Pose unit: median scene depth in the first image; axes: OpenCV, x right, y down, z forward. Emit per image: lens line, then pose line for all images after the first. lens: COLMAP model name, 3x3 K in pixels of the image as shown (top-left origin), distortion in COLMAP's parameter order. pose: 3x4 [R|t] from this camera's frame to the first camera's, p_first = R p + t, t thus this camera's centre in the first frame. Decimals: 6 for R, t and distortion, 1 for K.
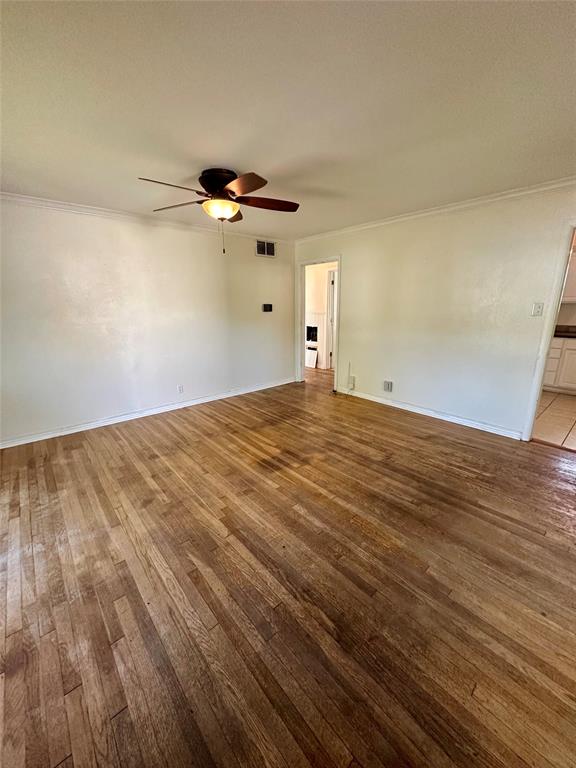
lens RADIAL K [[305.9, 0, 288.0], [0, 305.9, 384.0], [0, 0, 1]] dist [0.001064, 0.000700]
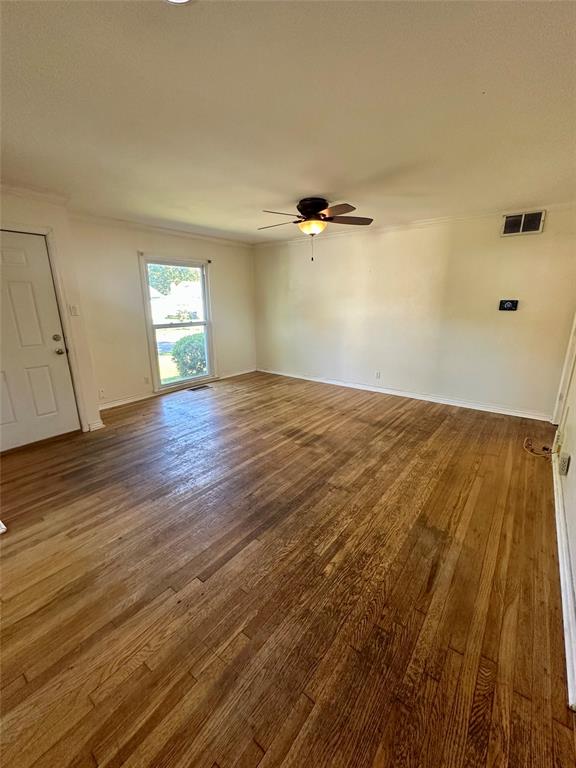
lens RADIAL K [[316.5, 0, 289.5], [0, 316.5, 384.9], [0, 0, 1]] dist [0.001494, 0.000003]
pose [[0.202250, 0.264704, -0.942882, 1.055493], [-0.247922, 0.945256, 0.212191, -0.176761], [0.947433, 0.190846, 0.256804, 0.609776]]
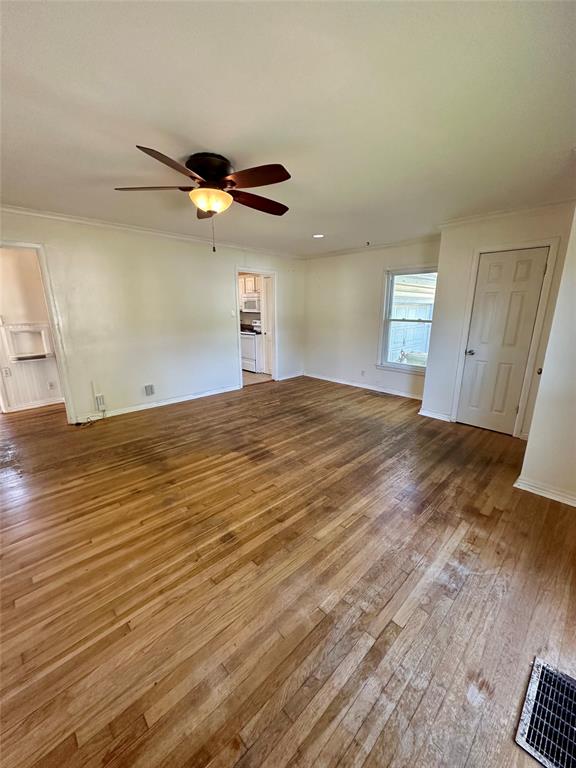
lens RADIAL K [[305.9, 0, 288.0], [0, 305.9, 384.0], [0, 0, 1]] dist [0.001064, 0.000700]
pose [[-0.052258, -0.231199, 0.971502, -1.051882], [0.255213, 0.937434, 0.236820, -0.207321], [-0.965472, 0.260316, 0.010017, 0.808582]]
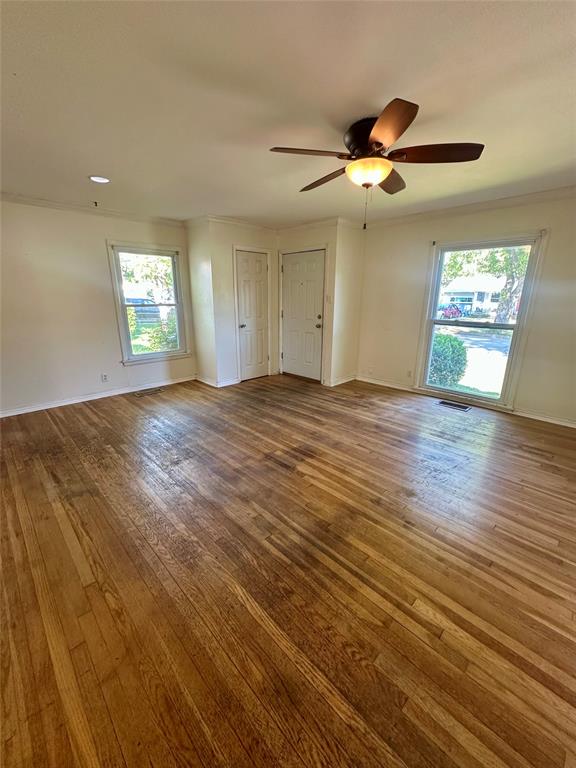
lens RADIAL K [[316.5, 0, 289.5], [0, 316.5, 384.9], [0, 0, 1]] dist [0.001494, 0.000003]
pose [[-0.998091, 0.024024, -0.056895, 0.041473], [-0.008562, 0.858514, 0.512718, -0.455330], [0.061162, 0.512226, -0.856670, 1.743606]]
